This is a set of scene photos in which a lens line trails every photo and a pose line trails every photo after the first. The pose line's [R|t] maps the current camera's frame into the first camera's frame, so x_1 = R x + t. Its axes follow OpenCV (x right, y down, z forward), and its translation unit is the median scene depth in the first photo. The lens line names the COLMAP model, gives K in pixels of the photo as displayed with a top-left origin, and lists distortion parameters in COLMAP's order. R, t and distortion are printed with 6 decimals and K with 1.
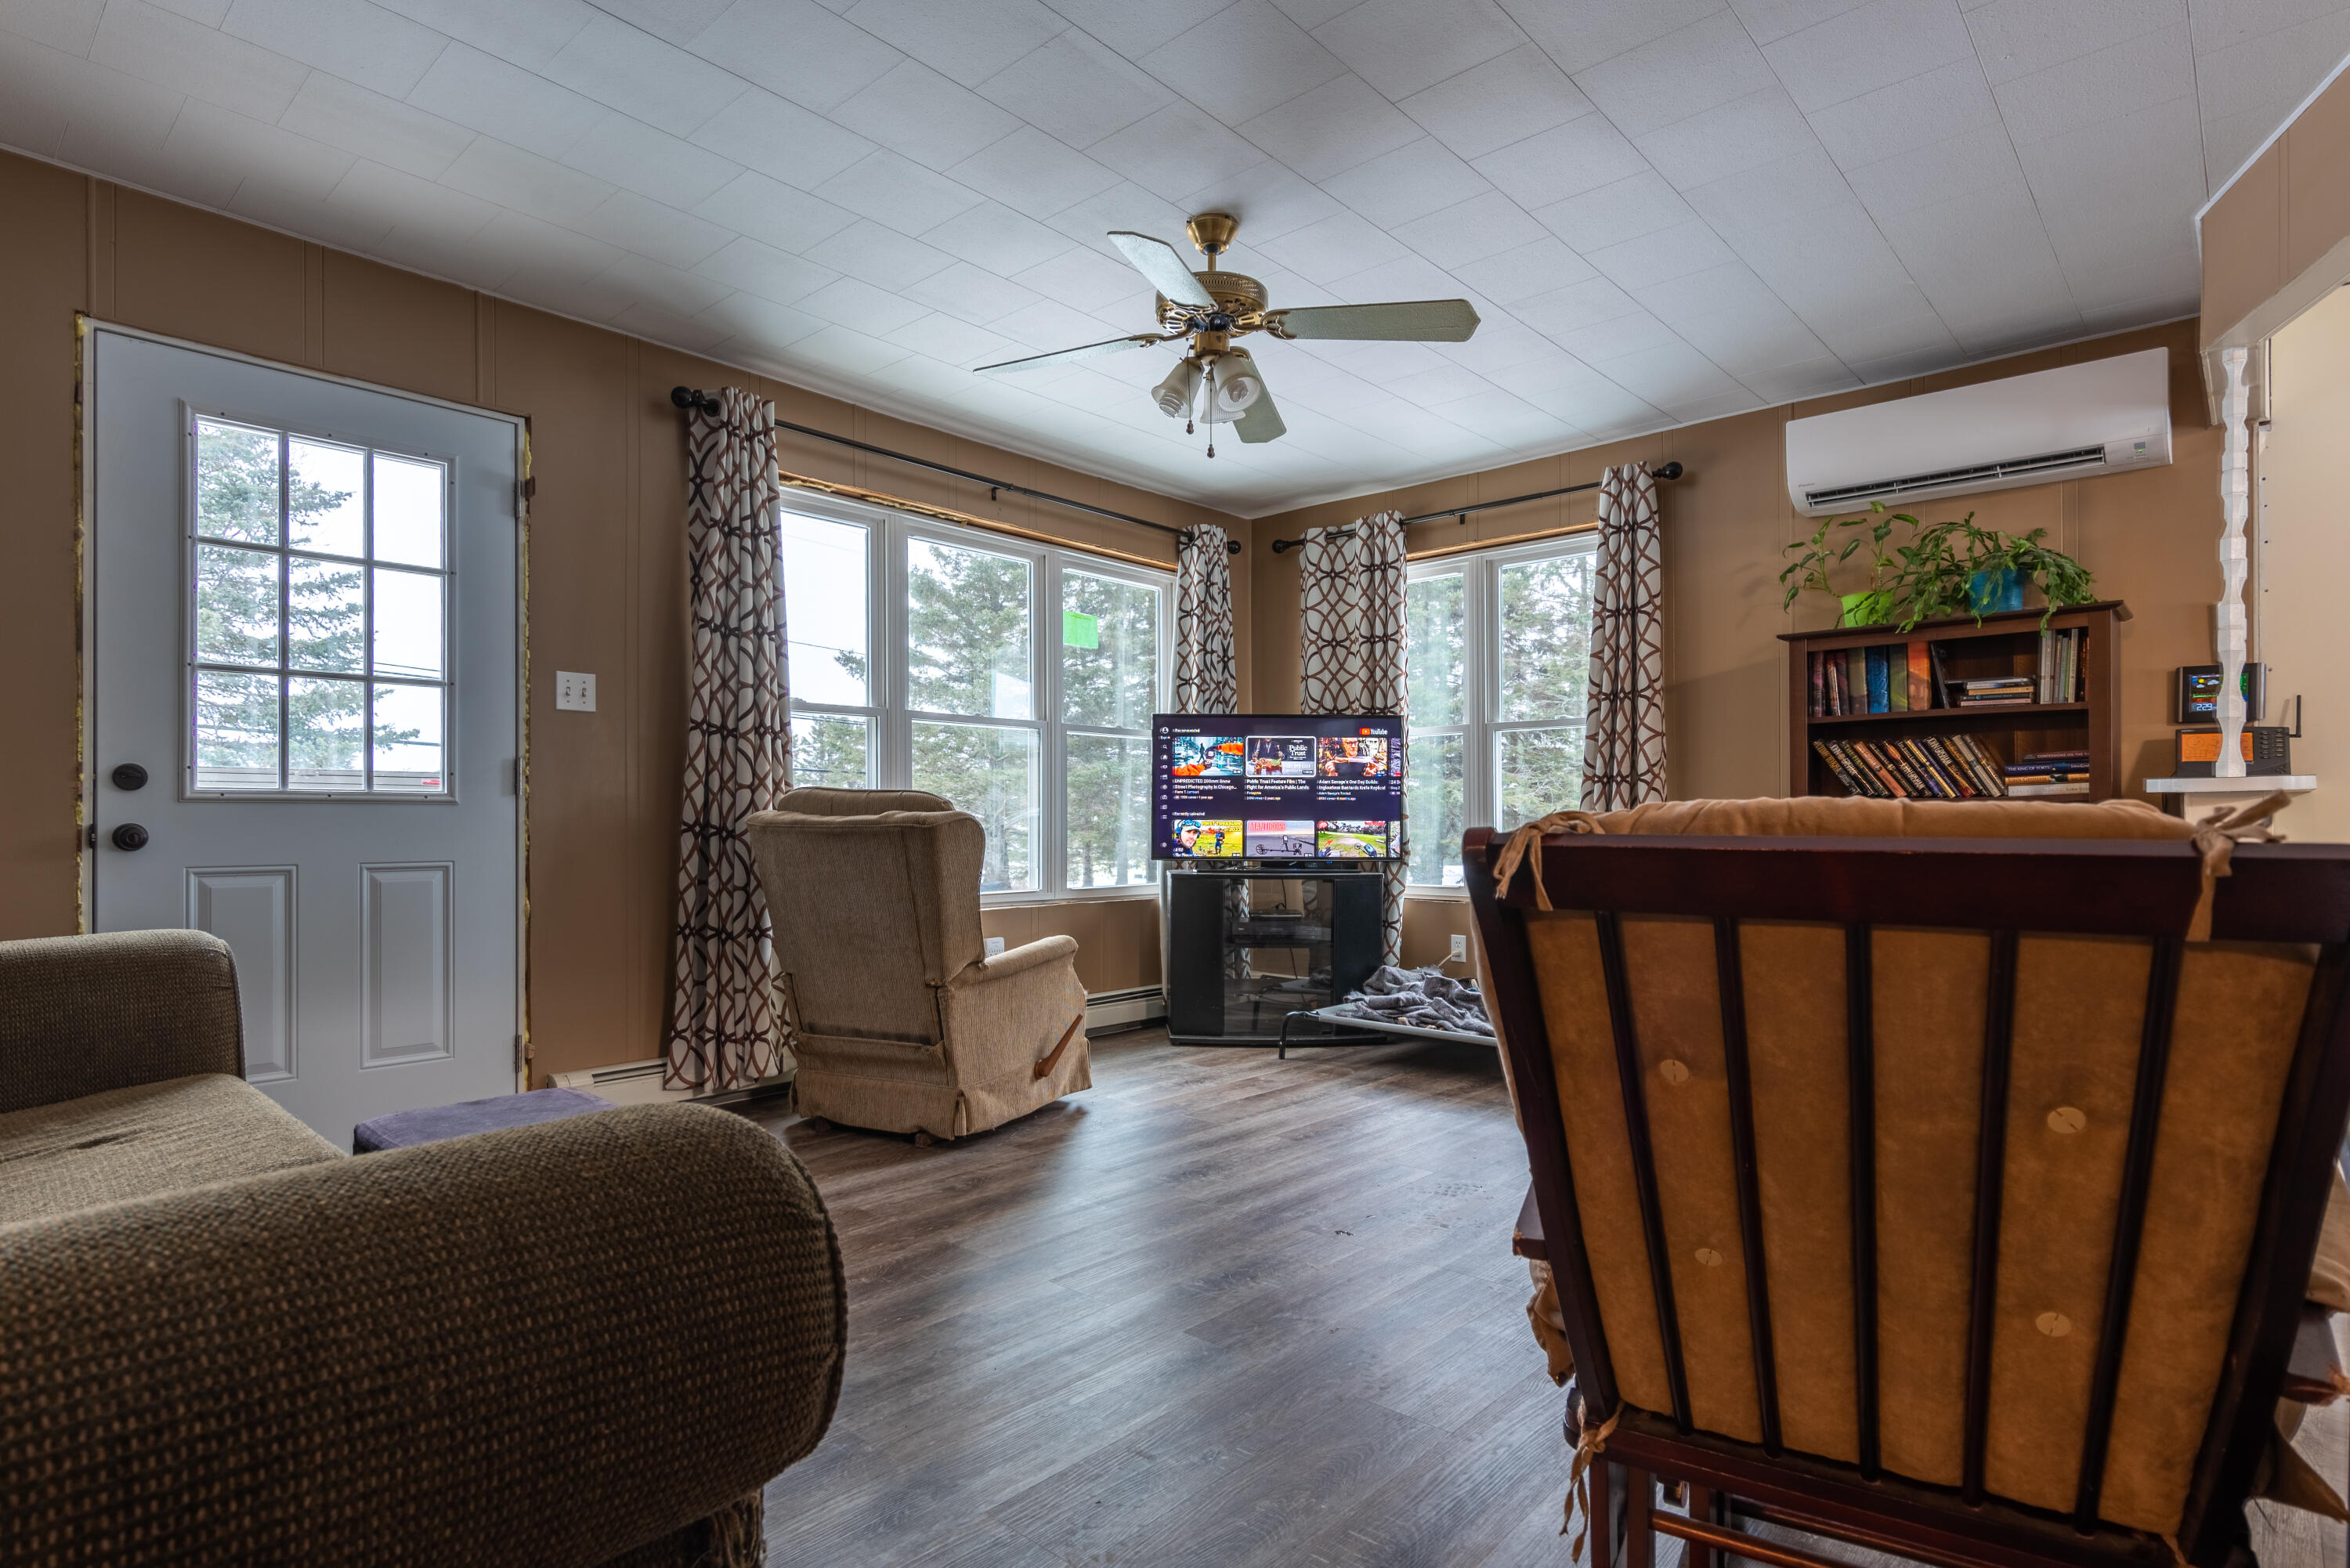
lens RADIAL K [[1310.6, 0, 1173.7], [0, 1310.6, 803.1], [0, 0, 1]] dist [0.002734, 0.000122]
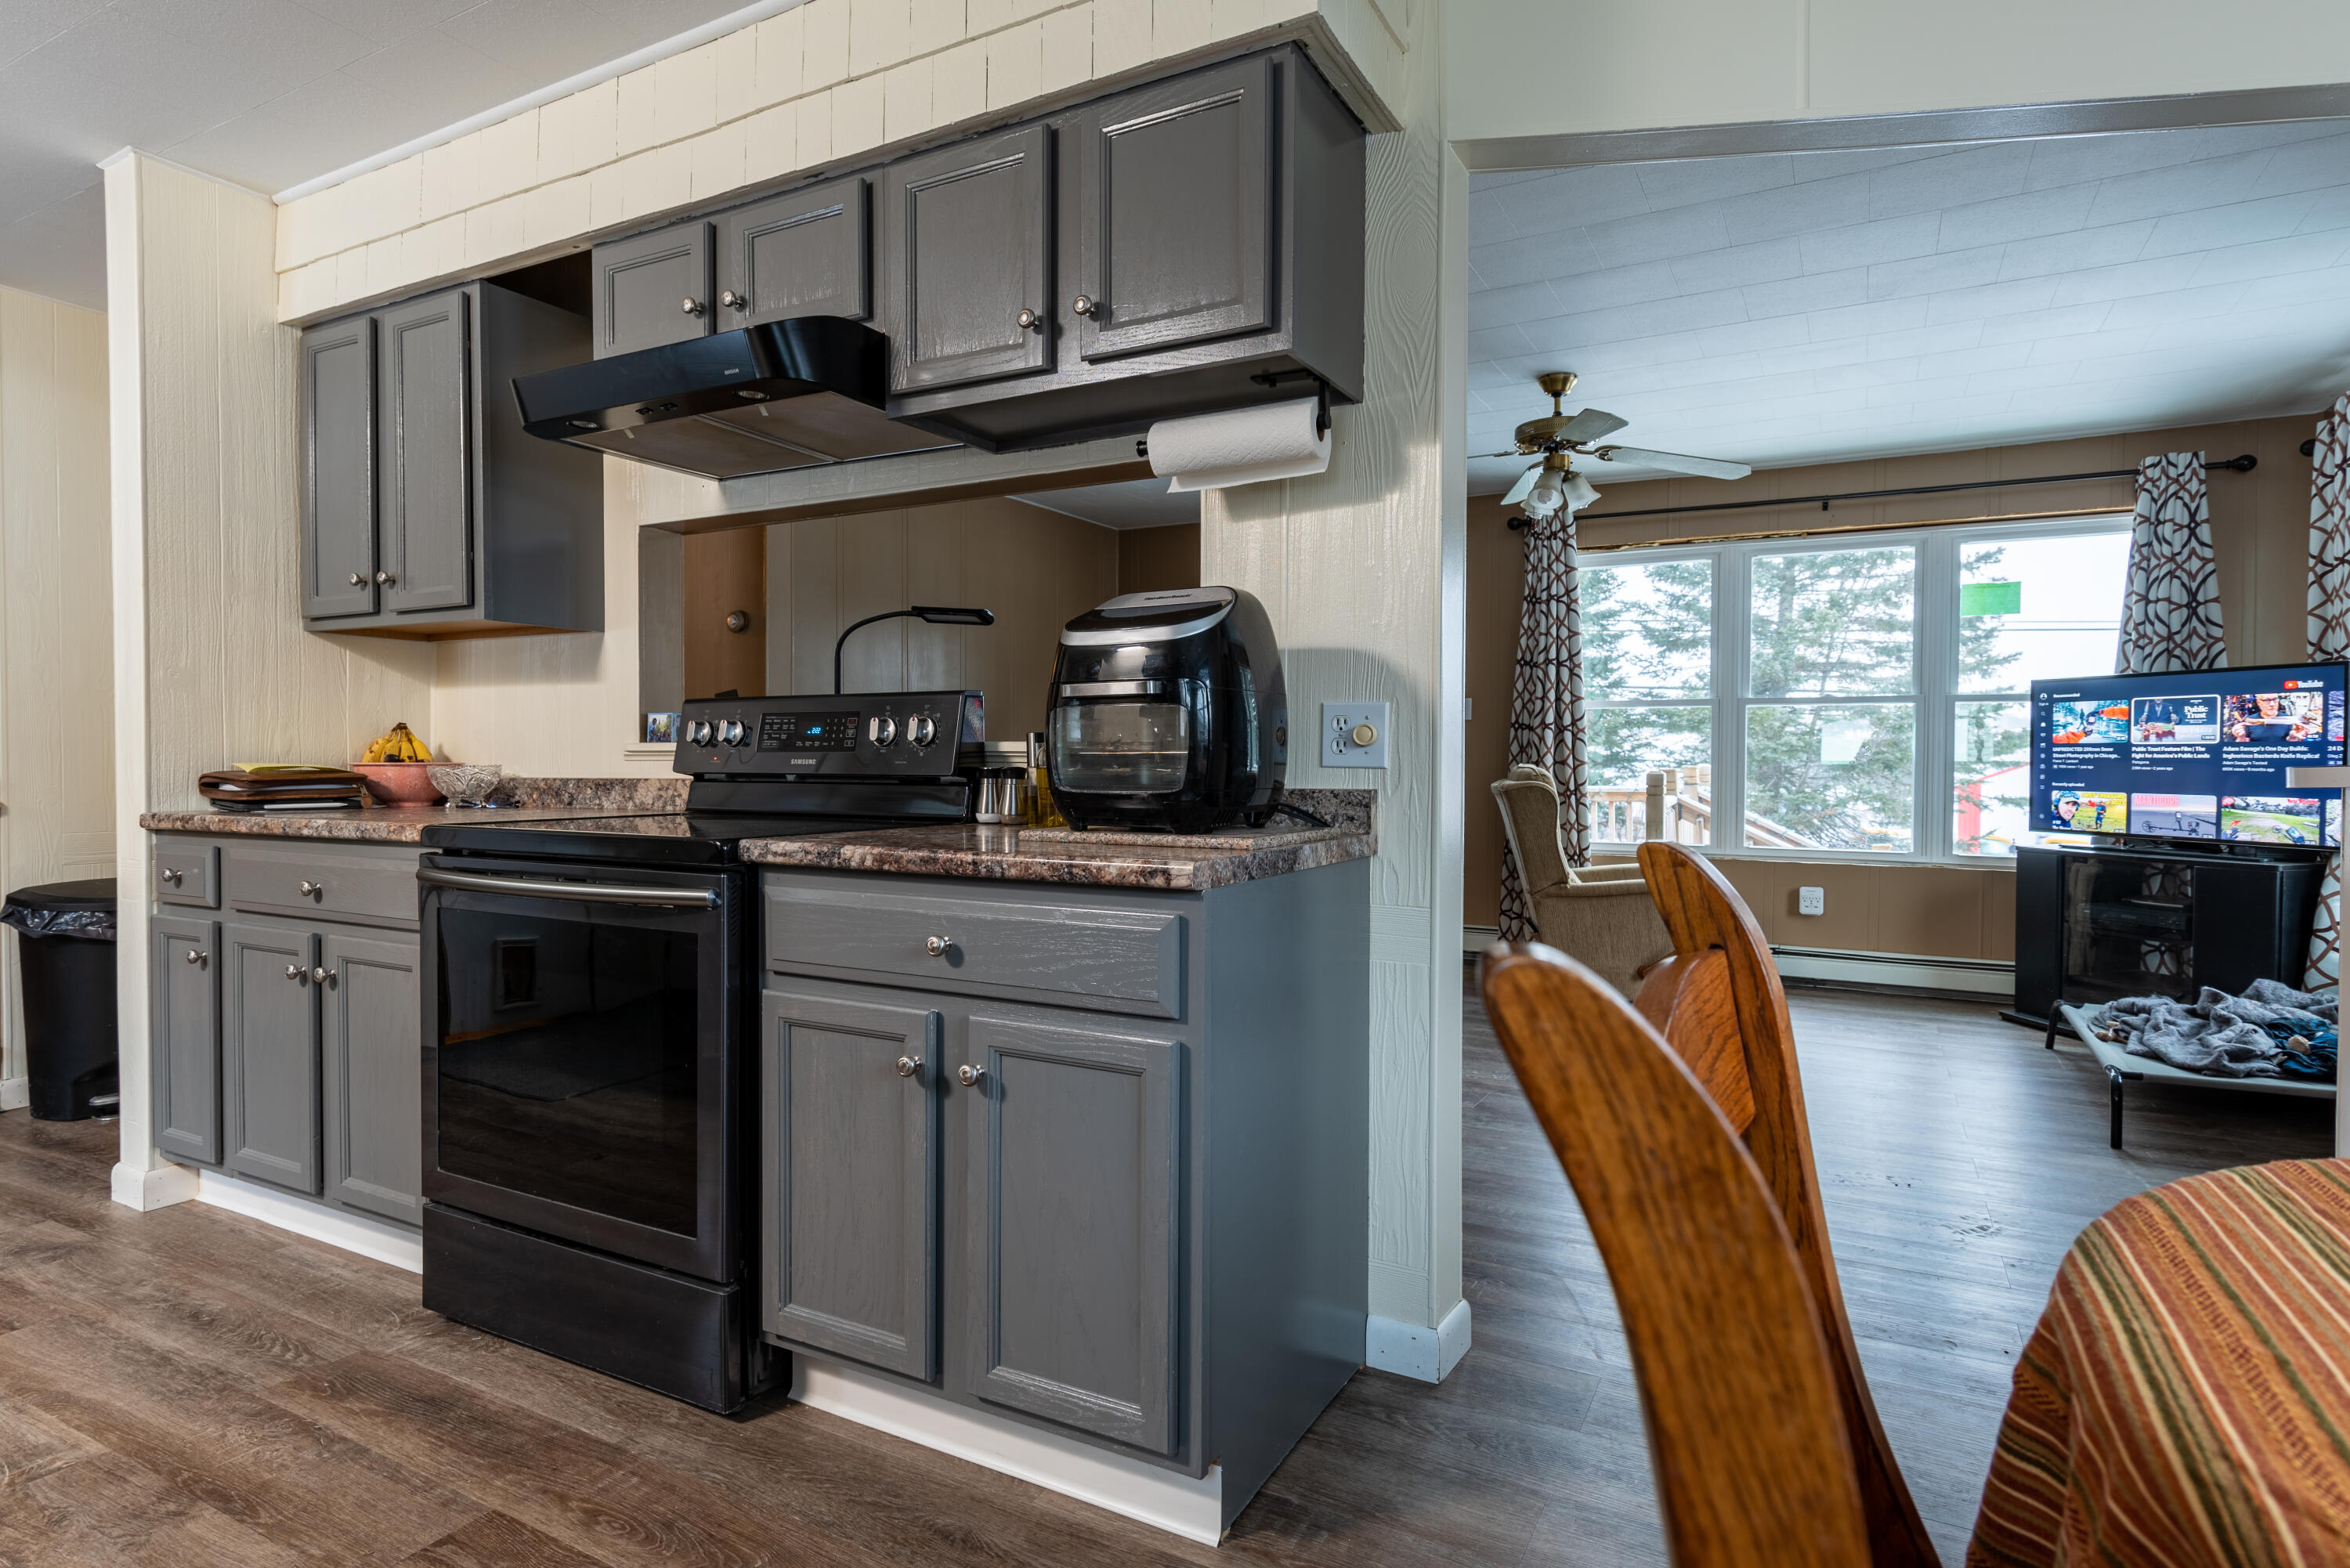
lens RADIAL K [[1231.5, 0, 1174.7], [0, 1231.5, 780.0], [0, 0, 1]] dist [0.001564, 0.000115]
pose [[0.201995, 0.018197, -0.979218, 0.745186], [0.006609, 0.999779, 0.019943, -0.016636], [0.979364, -0.010500, 0.201830, 0.193228]]
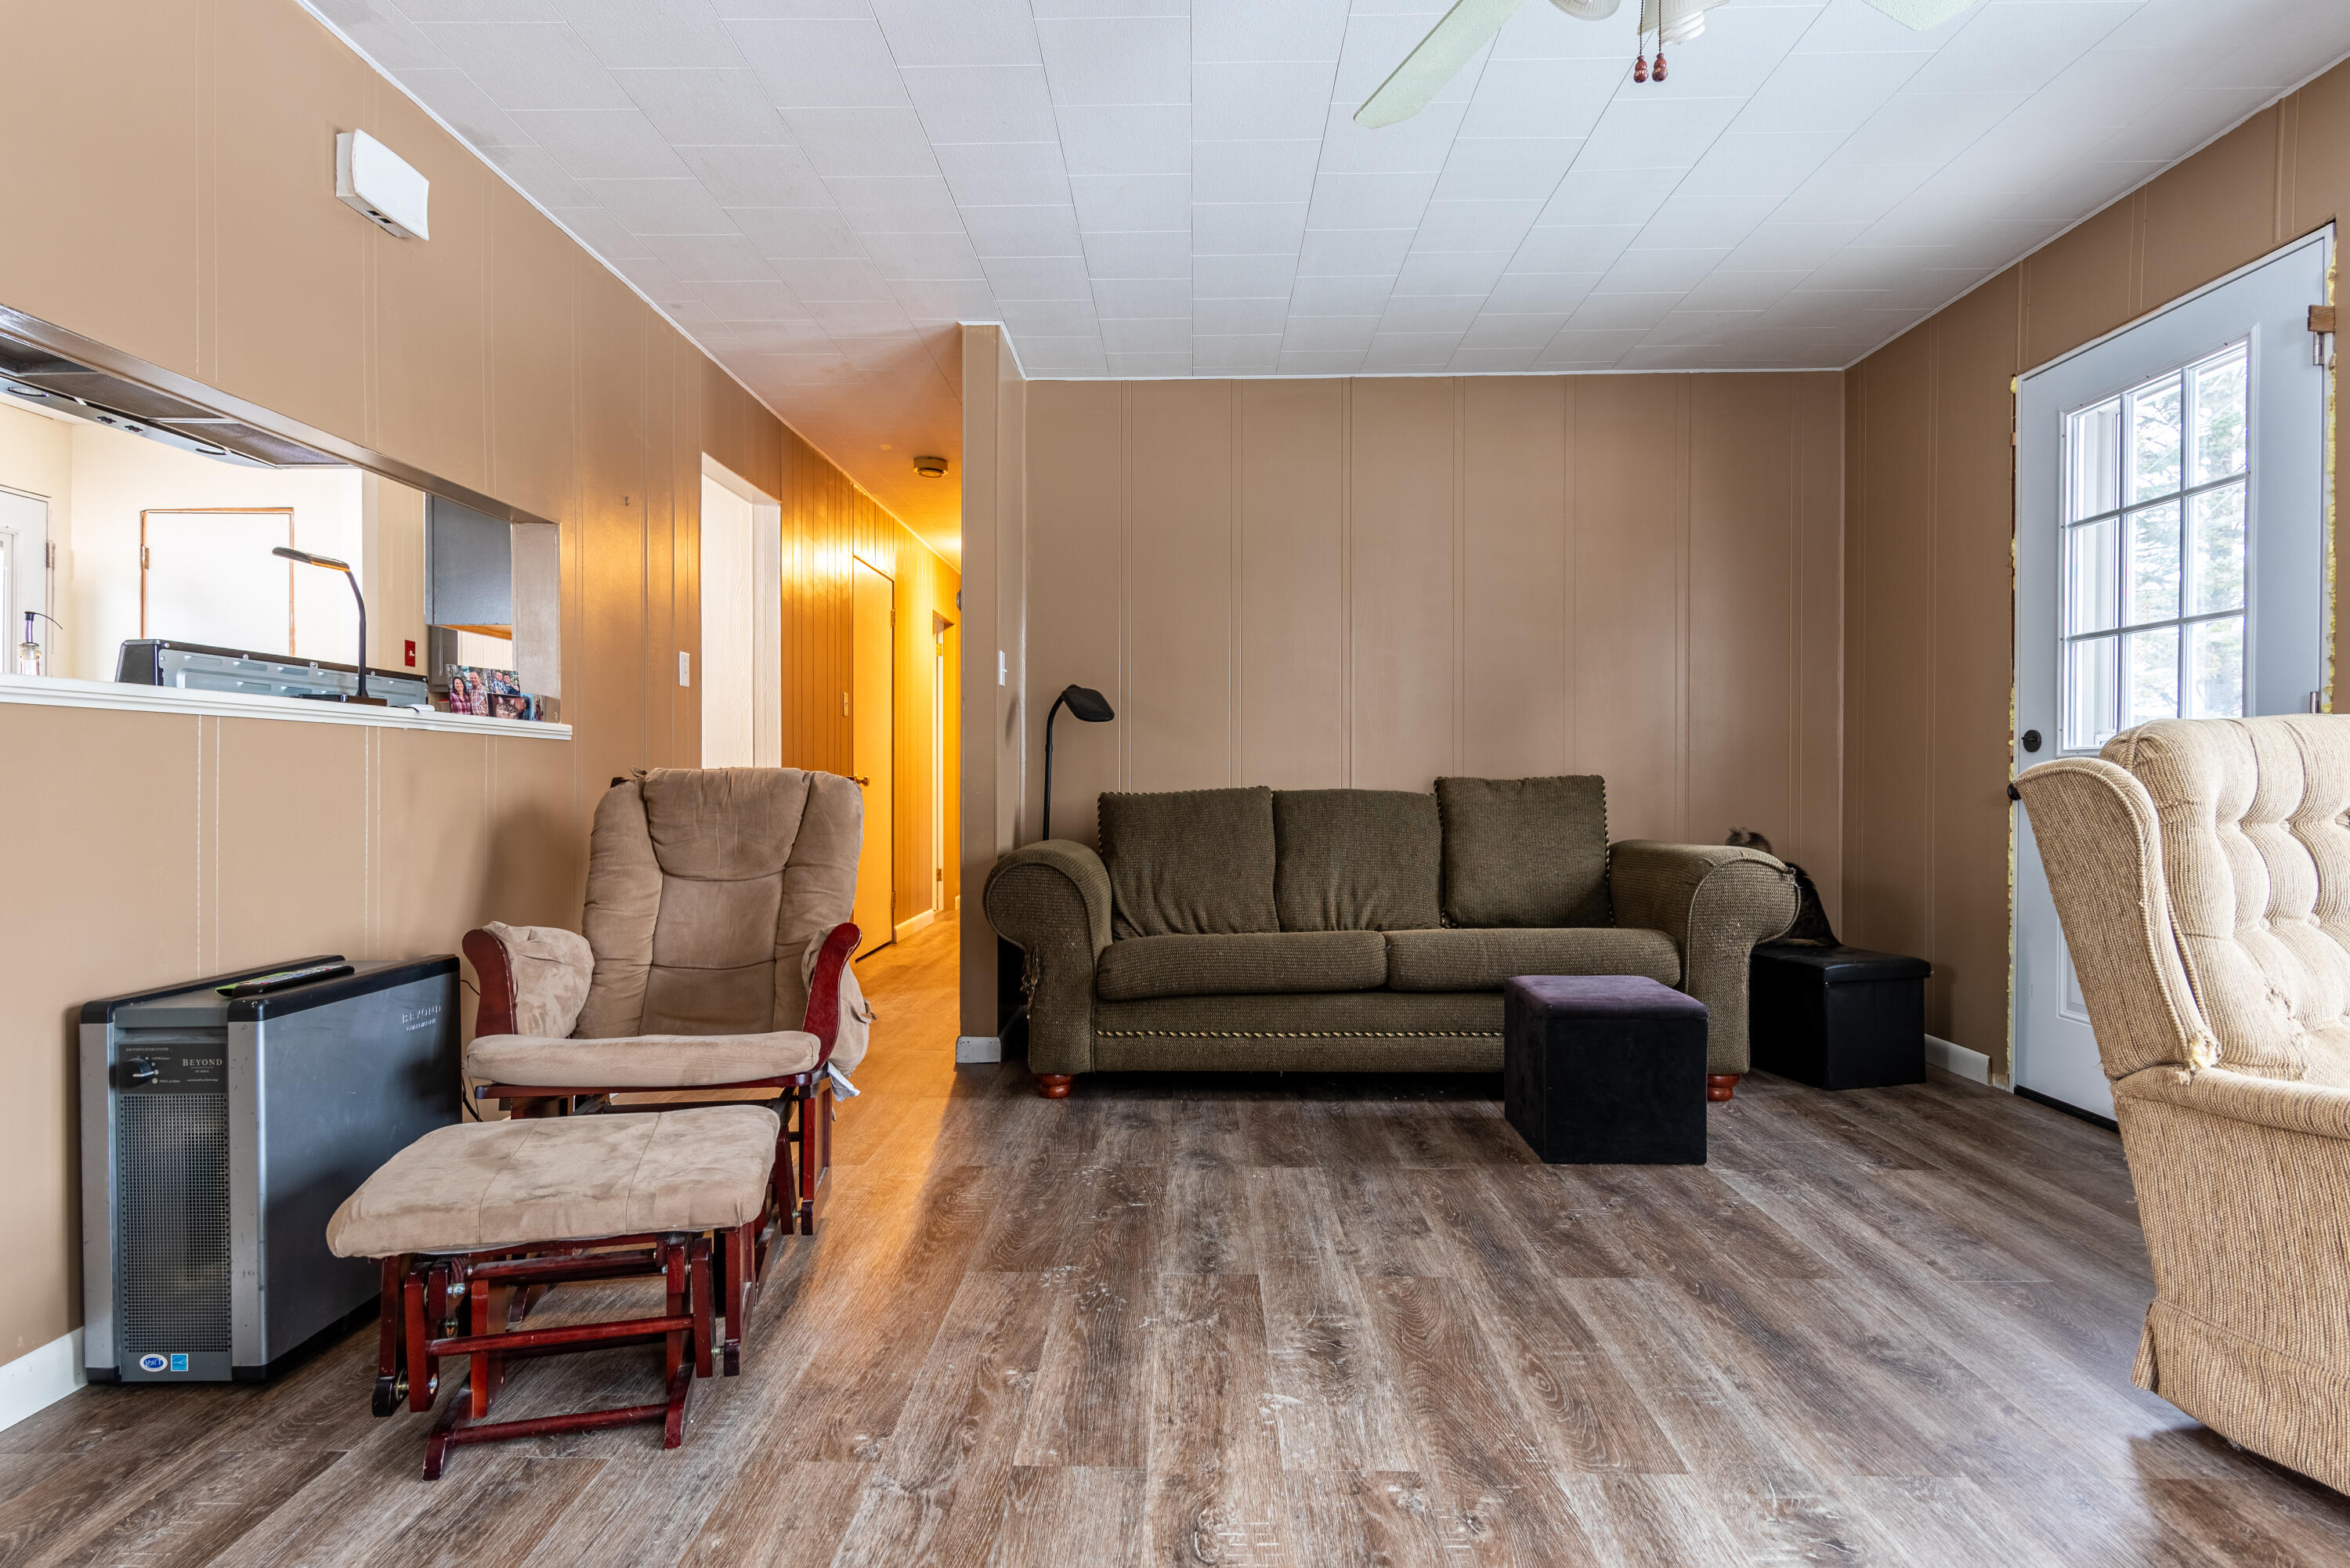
lens RADIAL K [[1231.5, 0, 1173.7], [0, 1231.5, 788.2], [0, 0, 1]] dist [0.001564, 0.000115]
pose [[-0.778533, 0.003860, -0.627591, 0.286853], [0.006108, 0.999980, -0.001426, 0.011201], [0.627574, -0.004944, -0.778542, 0.747268]]
